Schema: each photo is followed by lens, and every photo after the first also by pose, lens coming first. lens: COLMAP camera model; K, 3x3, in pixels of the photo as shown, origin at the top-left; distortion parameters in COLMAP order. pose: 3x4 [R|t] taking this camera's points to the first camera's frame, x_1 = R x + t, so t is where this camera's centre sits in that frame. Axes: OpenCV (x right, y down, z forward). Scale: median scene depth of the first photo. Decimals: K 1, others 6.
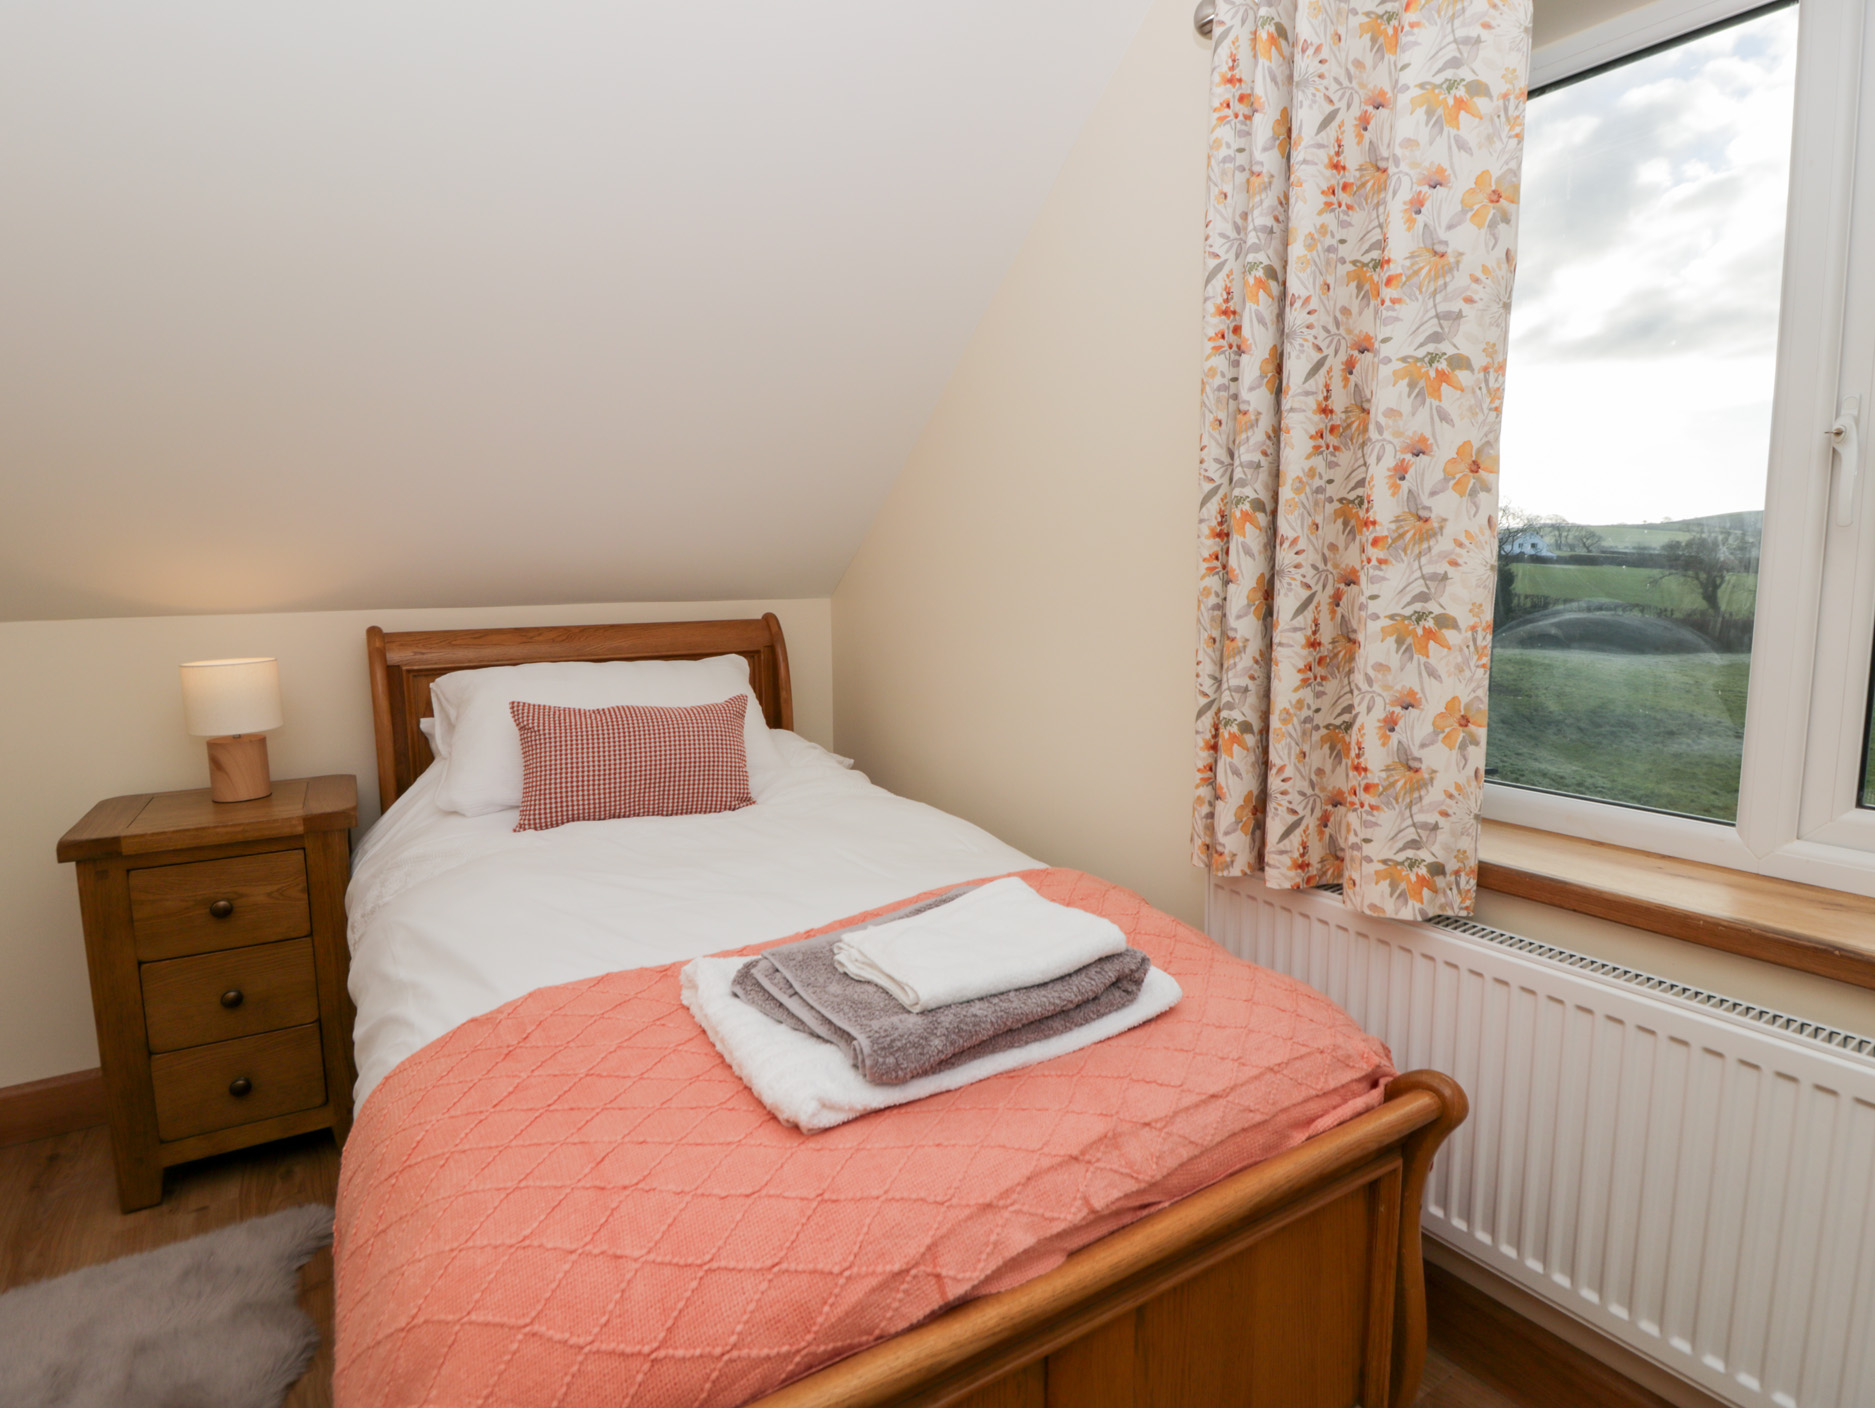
lens RADIAL K [[1005.1, 0, 958.6], [0, 1005.1, 683.2], [0, 0, 1]] dist [-0.002029, -0.014115]
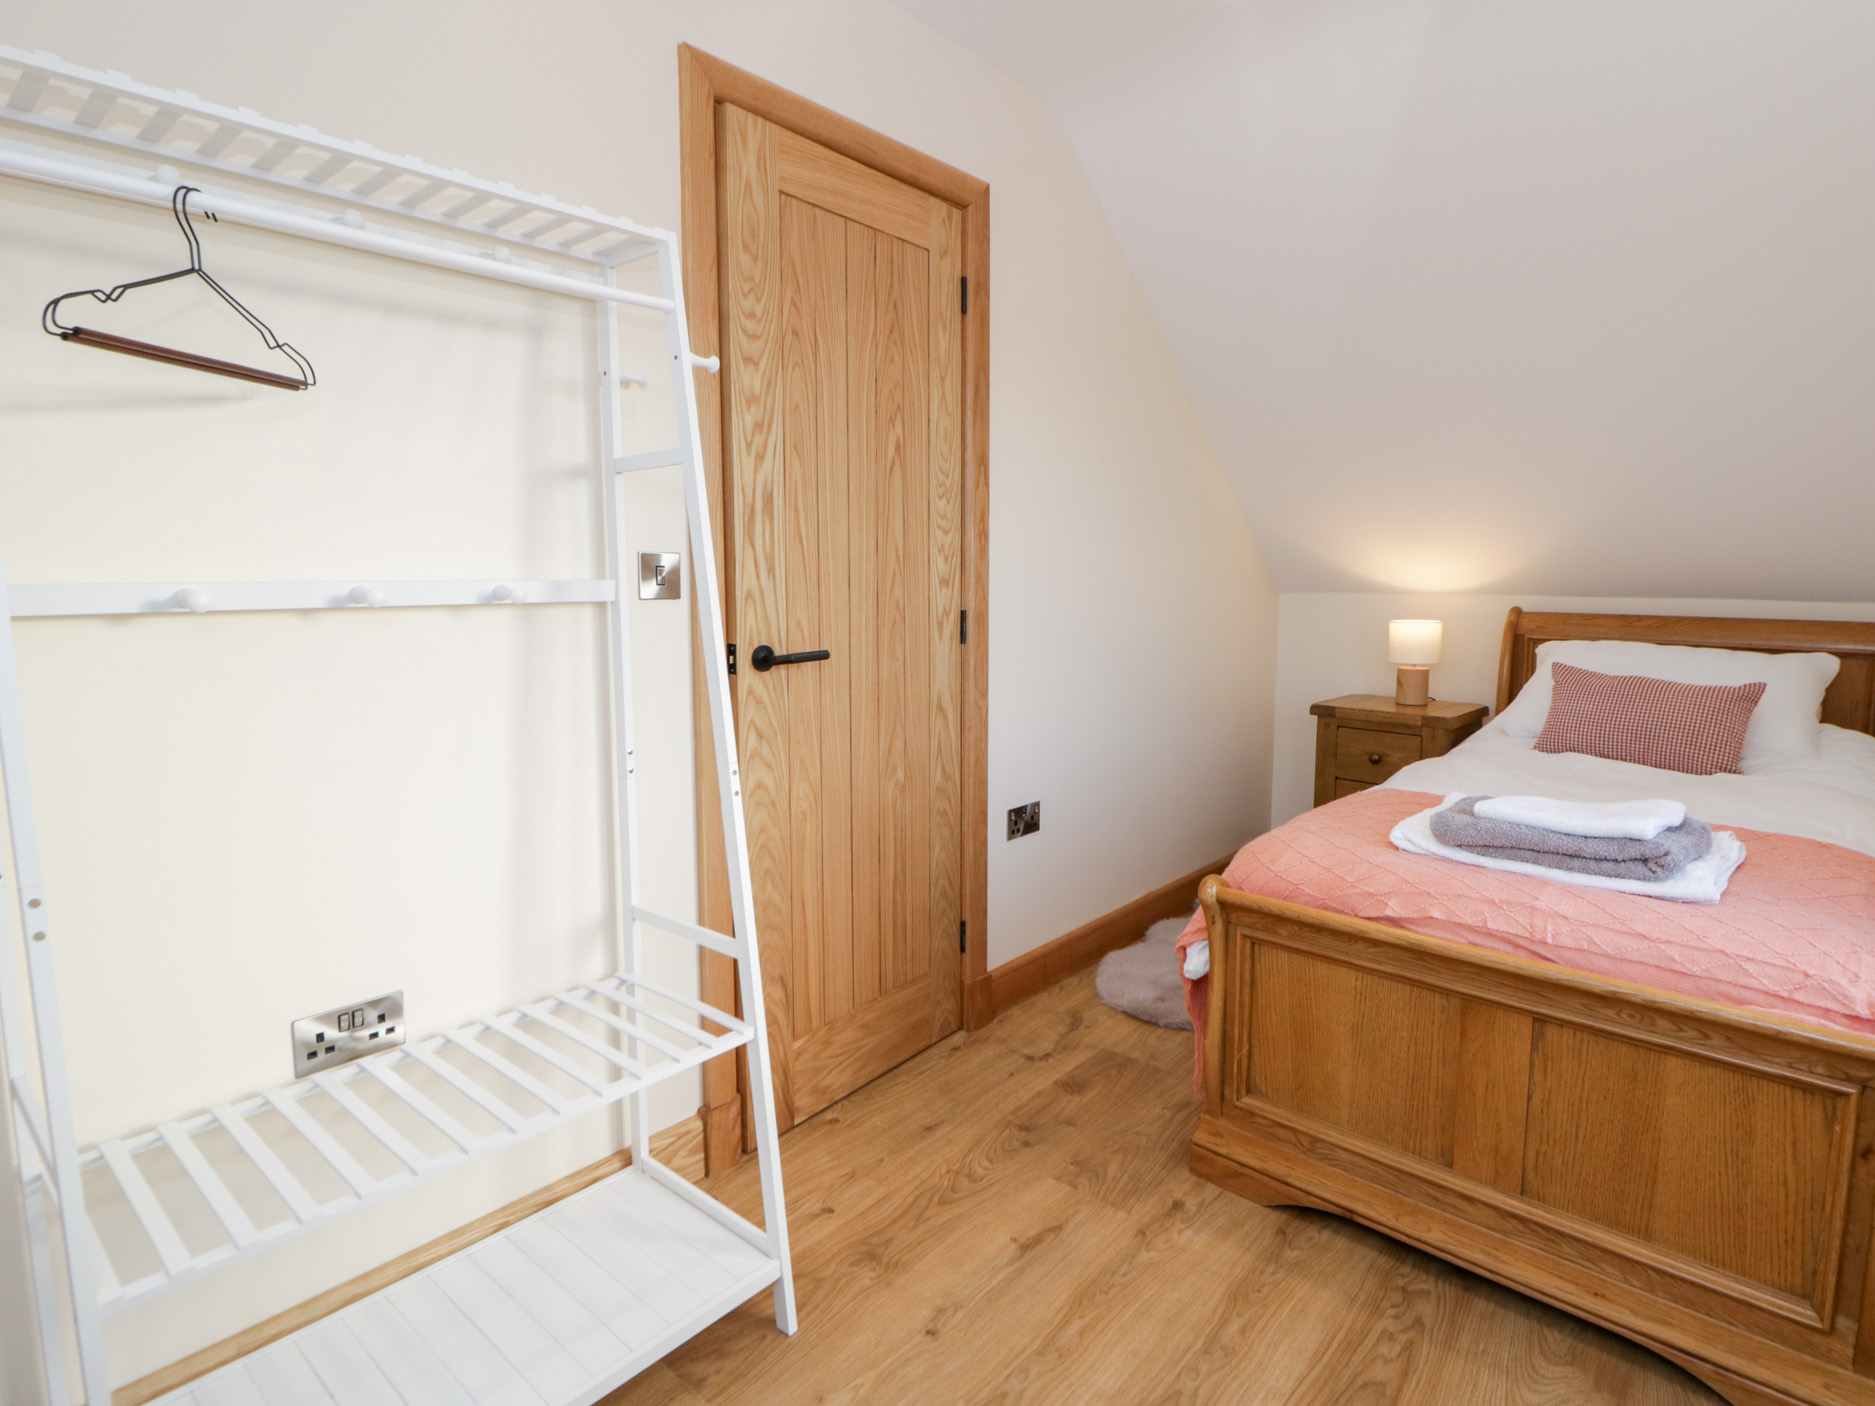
lens RADIAL K [[1005.1, 0, 958.6], [0, 1005.1, 682.2], [0, 0, 1]] dist [-0.002029, -0.014115]
pose [[0.271955, 0.117779, -0.955075, 0.681519], [-0.114794, 0.989366, 0.089321, 0.016448], [0.955438, 0.085346, 0.282584, -0.201432]]
